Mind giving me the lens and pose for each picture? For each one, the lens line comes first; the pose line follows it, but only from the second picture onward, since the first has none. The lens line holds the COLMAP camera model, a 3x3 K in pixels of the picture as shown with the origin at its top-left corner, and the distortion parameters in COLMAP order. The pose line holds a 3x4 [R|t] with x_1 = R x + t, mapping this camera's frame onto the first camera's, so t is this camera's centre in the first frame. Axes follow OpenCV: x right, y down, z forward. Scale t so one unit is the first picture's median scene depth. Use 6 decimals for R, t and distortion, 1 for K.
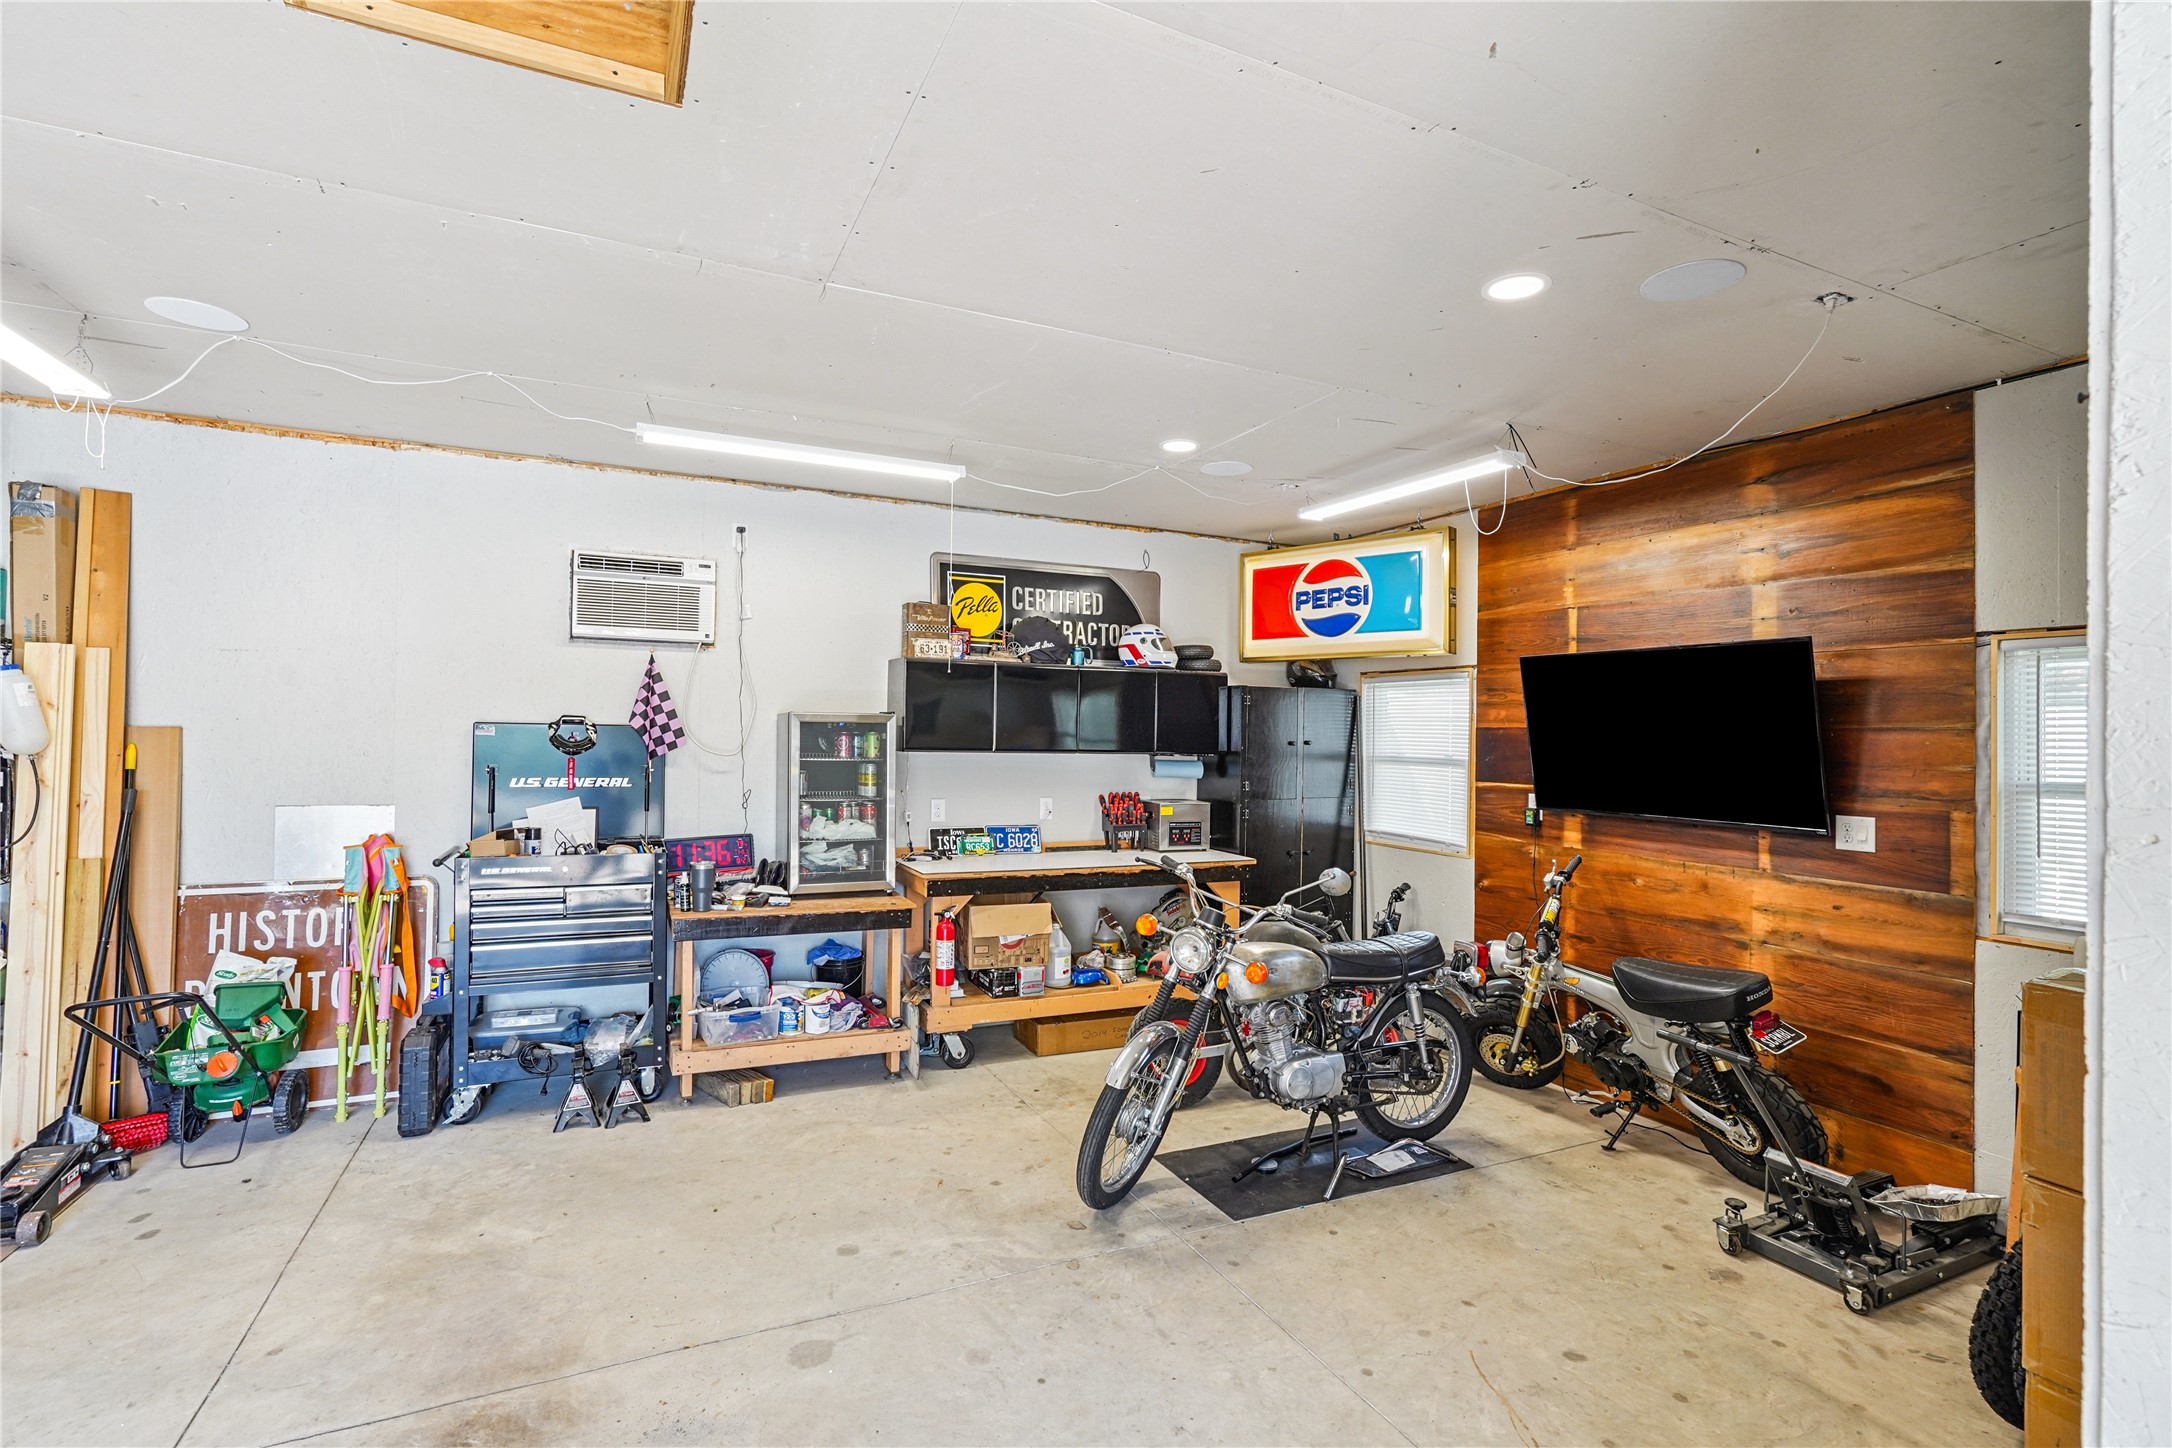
lens RADIAL K [[1003.1, 0, 1084.6], [0, 1003.1, 722.7], [0, 0, 1]] dist [-0.001596, -0.000132]
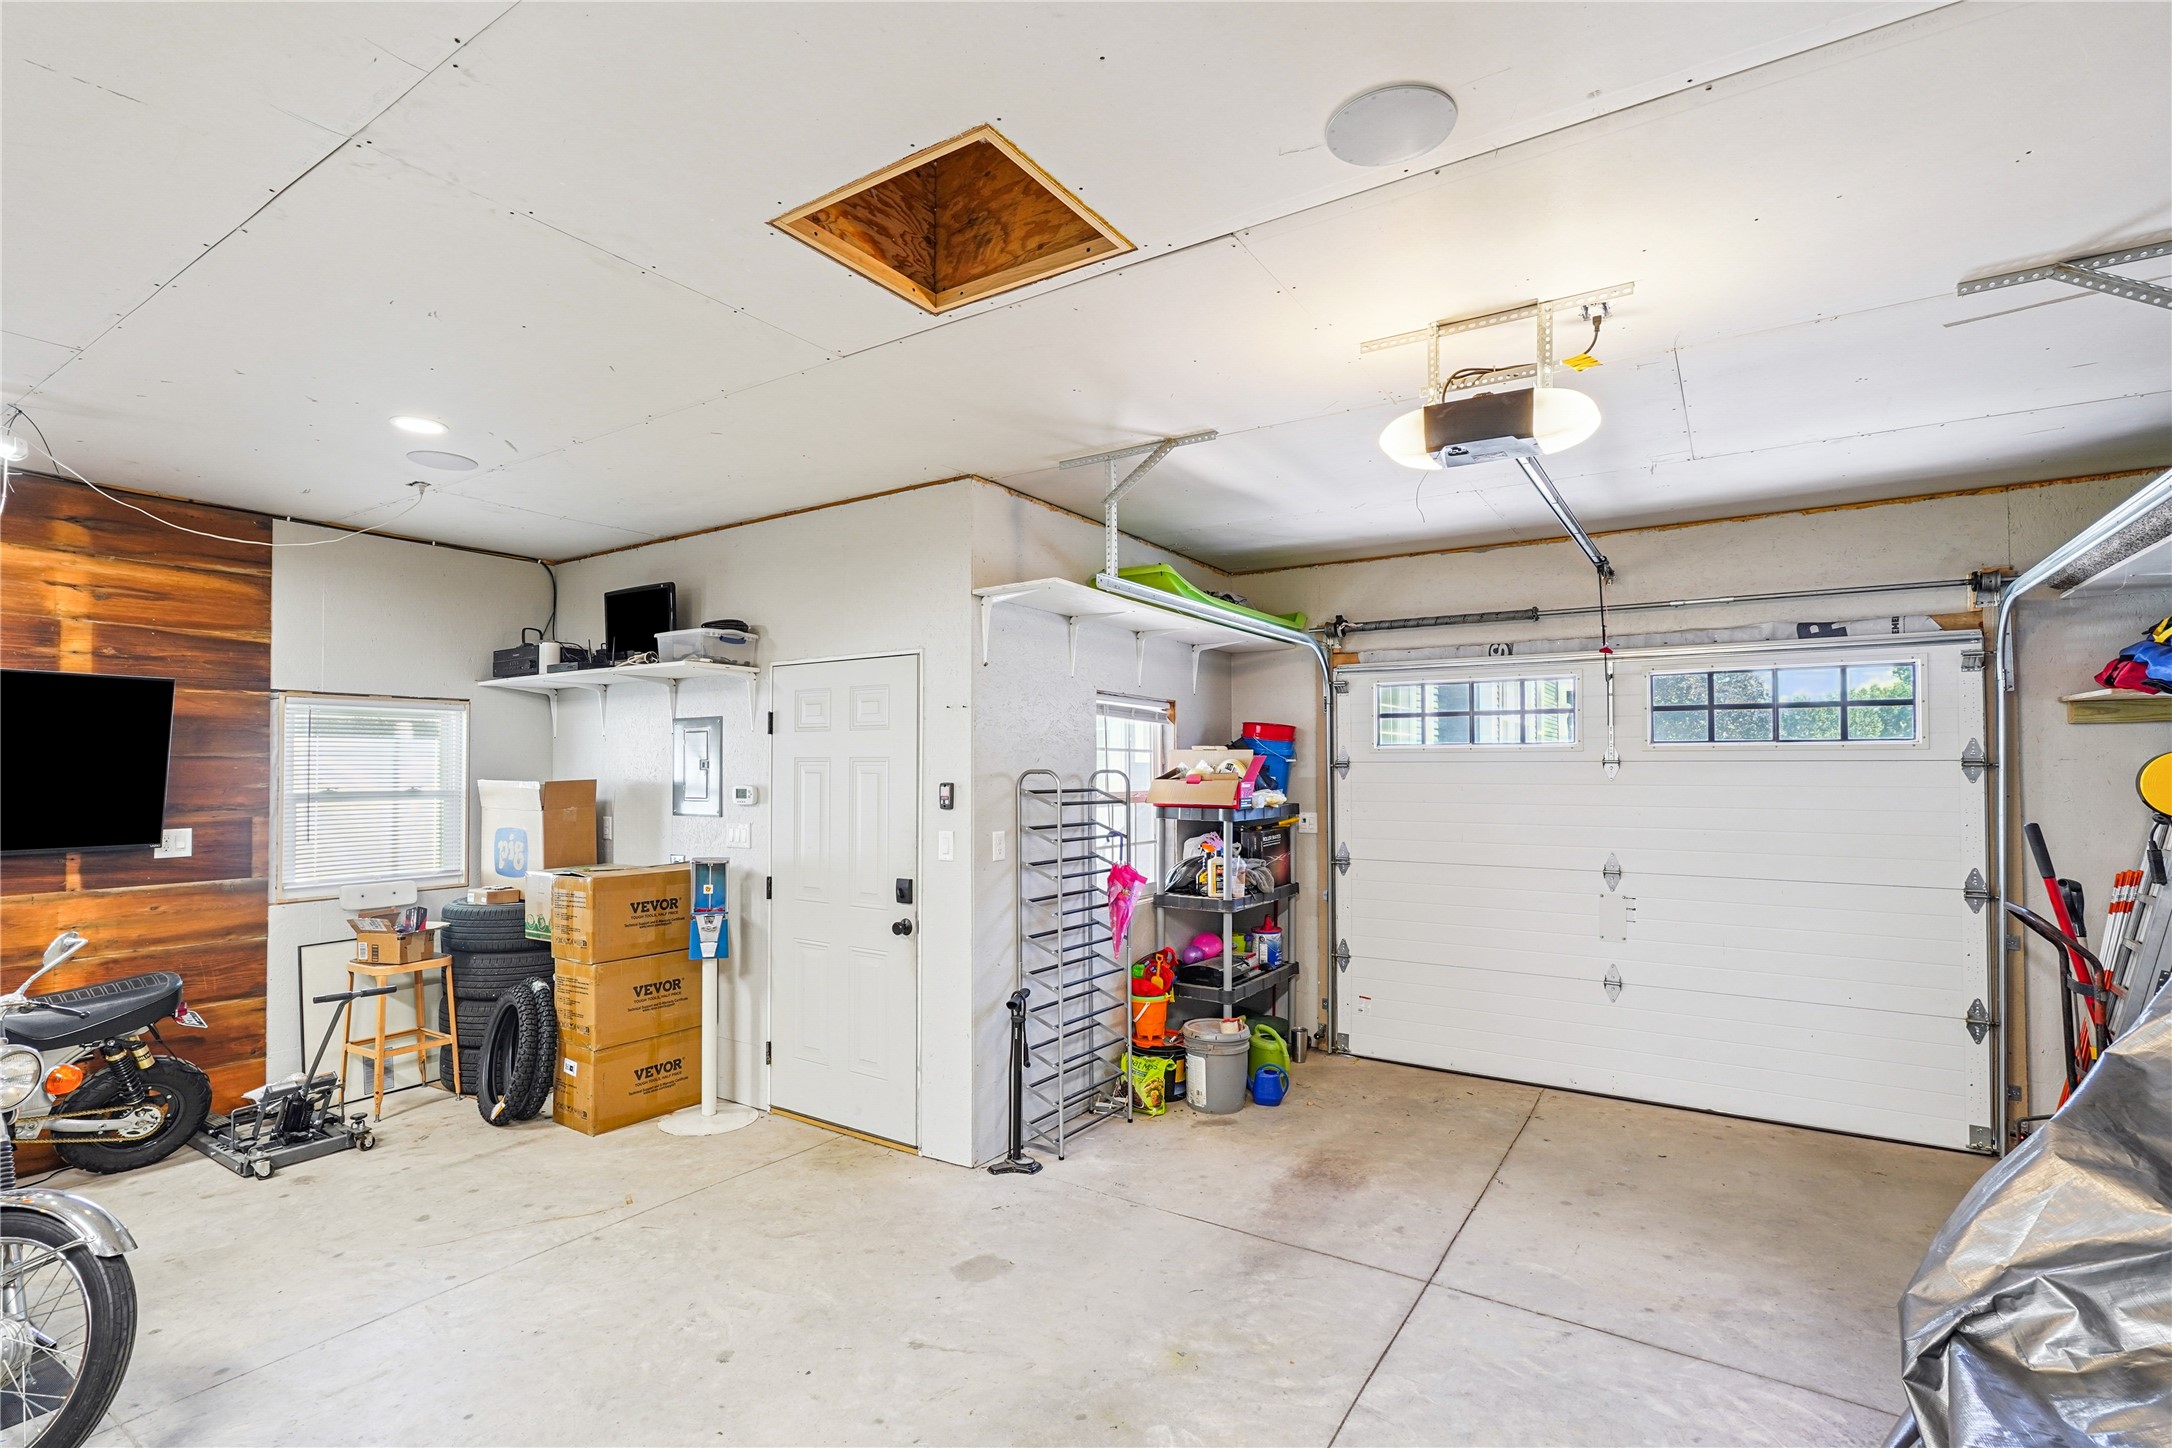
lens RADIAL K [[1003.1, 0, 1086.4], [0, 1003.1, 740.3], [0, 0, 1]] dist [-0.001596, -0.000132]
pose [[-0.517855, 0.004369, 0.855457, -0.898761], [-0.018435, 0.999698, -0.016265, -0.015679], [-0.855270, -0.024193, -0.517618, 0.730523]]
